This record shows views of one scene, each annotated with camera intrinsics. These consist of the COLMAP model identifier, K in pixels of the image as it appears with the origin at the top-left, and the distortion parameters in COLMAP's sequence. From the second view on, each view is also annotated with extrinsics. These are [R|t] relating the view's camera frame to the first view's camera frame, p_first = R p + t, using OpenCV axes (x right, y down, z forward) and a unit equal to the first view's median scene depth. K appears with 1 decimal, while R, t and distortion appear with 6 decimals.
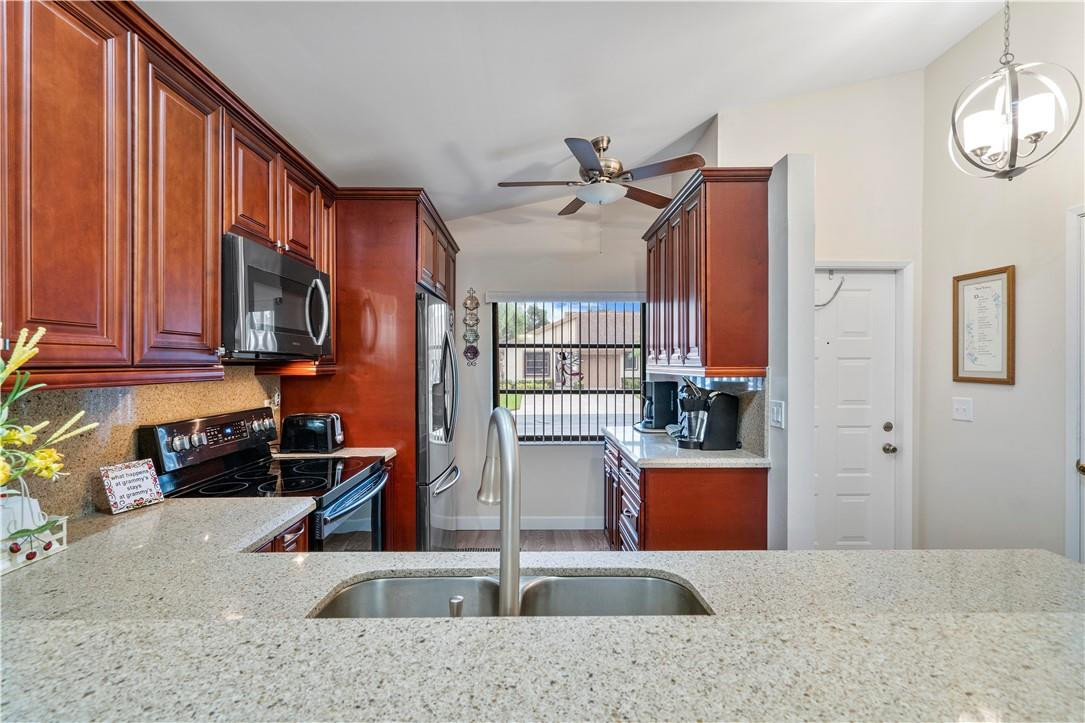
lens RADIAL K [[490.9, 0, 541.3], [0, 490.9, 362.8], [0, 0, 1]] dist [-0.003115, 0.000535]
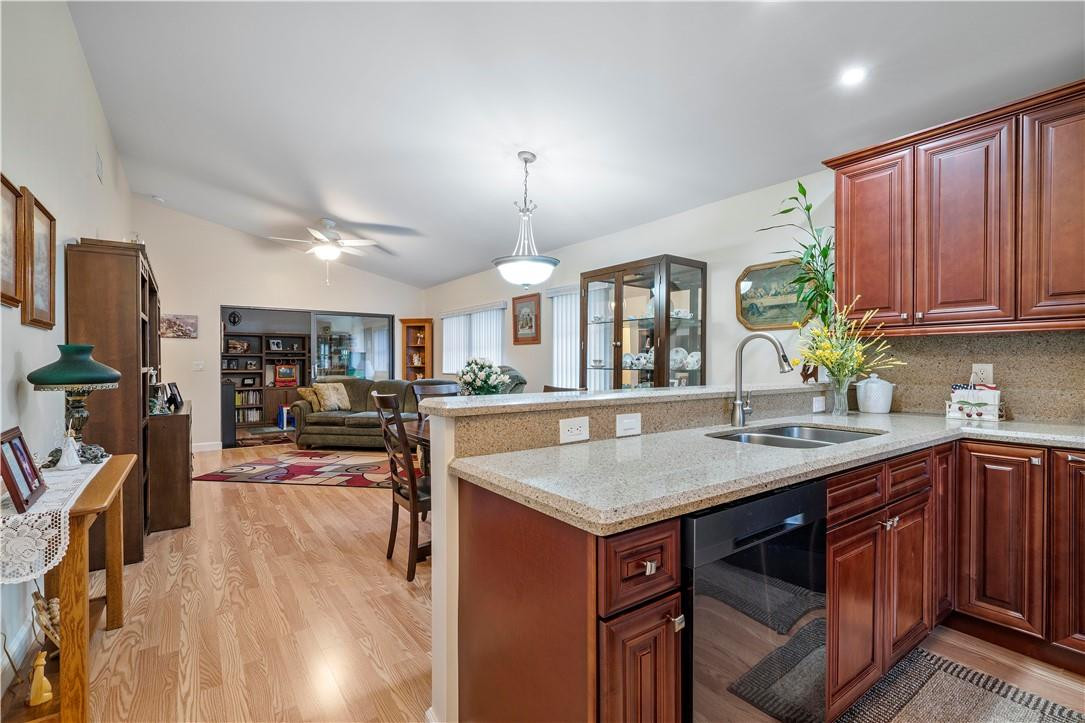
lens RADIAL K [[490.9, 0, 535.3], [0, 490.9, 361.1], [0, 0, 1]] dist [-0.003115, 0.000535]
pose [[-0.823221, 0.002215, -0.567717, 0.769475], [0.001347, 0.999997, 0.001949, 0.075133], [0.567719, 0.000840, -0.823222, 0.782154]]
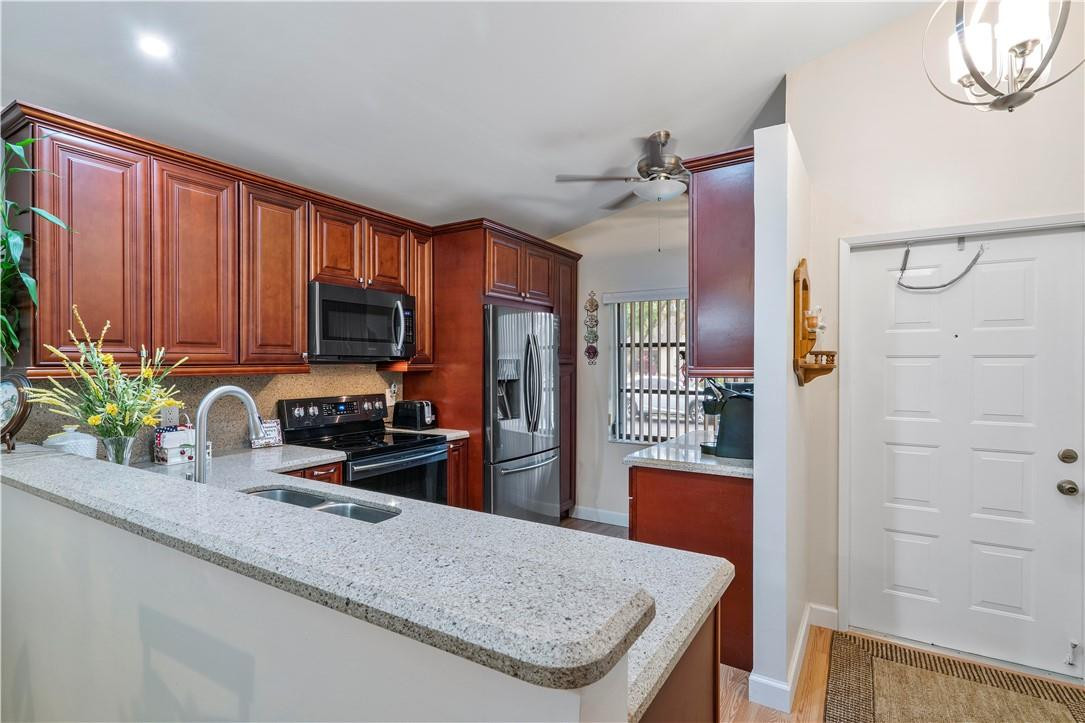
lens RADIAL K [[531.0, 0, 538.6], [0, 531.0, 362.9], [0, 0, 1]] dist [-0.004330, 0.003028]
pose [[0.840447, 0.001250, -0.541893, 0.640484], [-0.000134, 0.999998, 0.002099, -0.001457], [0.541894, -0.001692, 0.840445, -0.030274]]
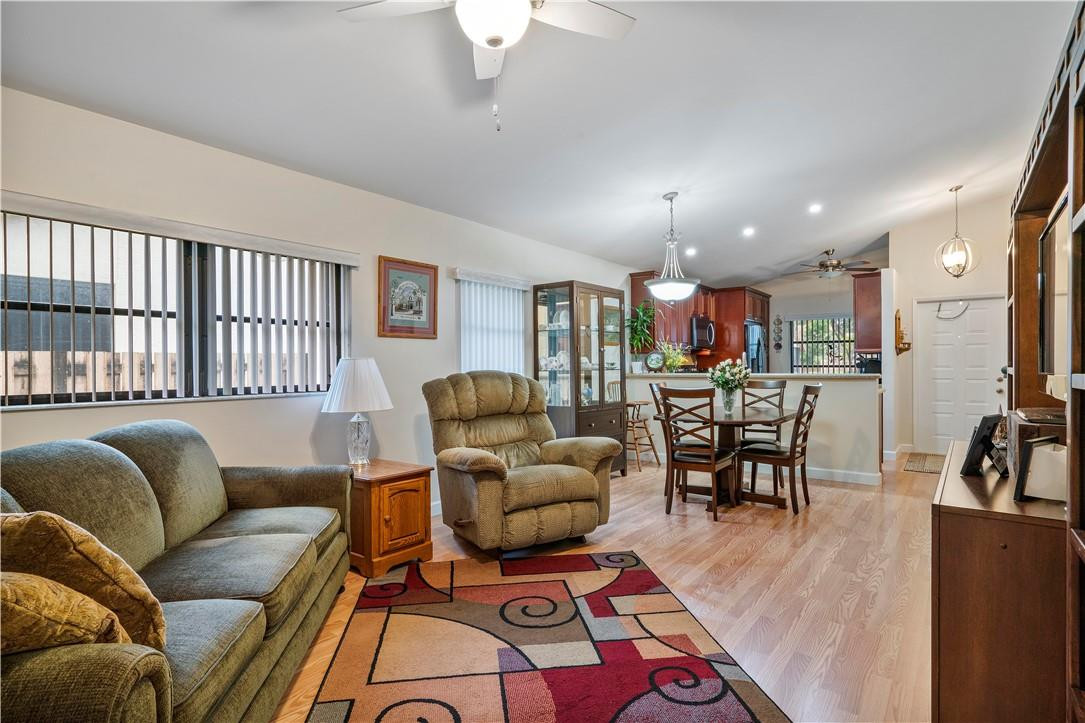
lens RADIAL K [[555.2, 0, 539.0], [0, 555.2, 362.8], [0, 0, 1]] dist [0.002577, 0.003016]
pose [[0.787432, -0.006091, -0.616371, 0.828498], [0.004810, 0.999981, -0.003737, 0.084402], [0.616383, -0.000022, 0.787447, -2.368754]]
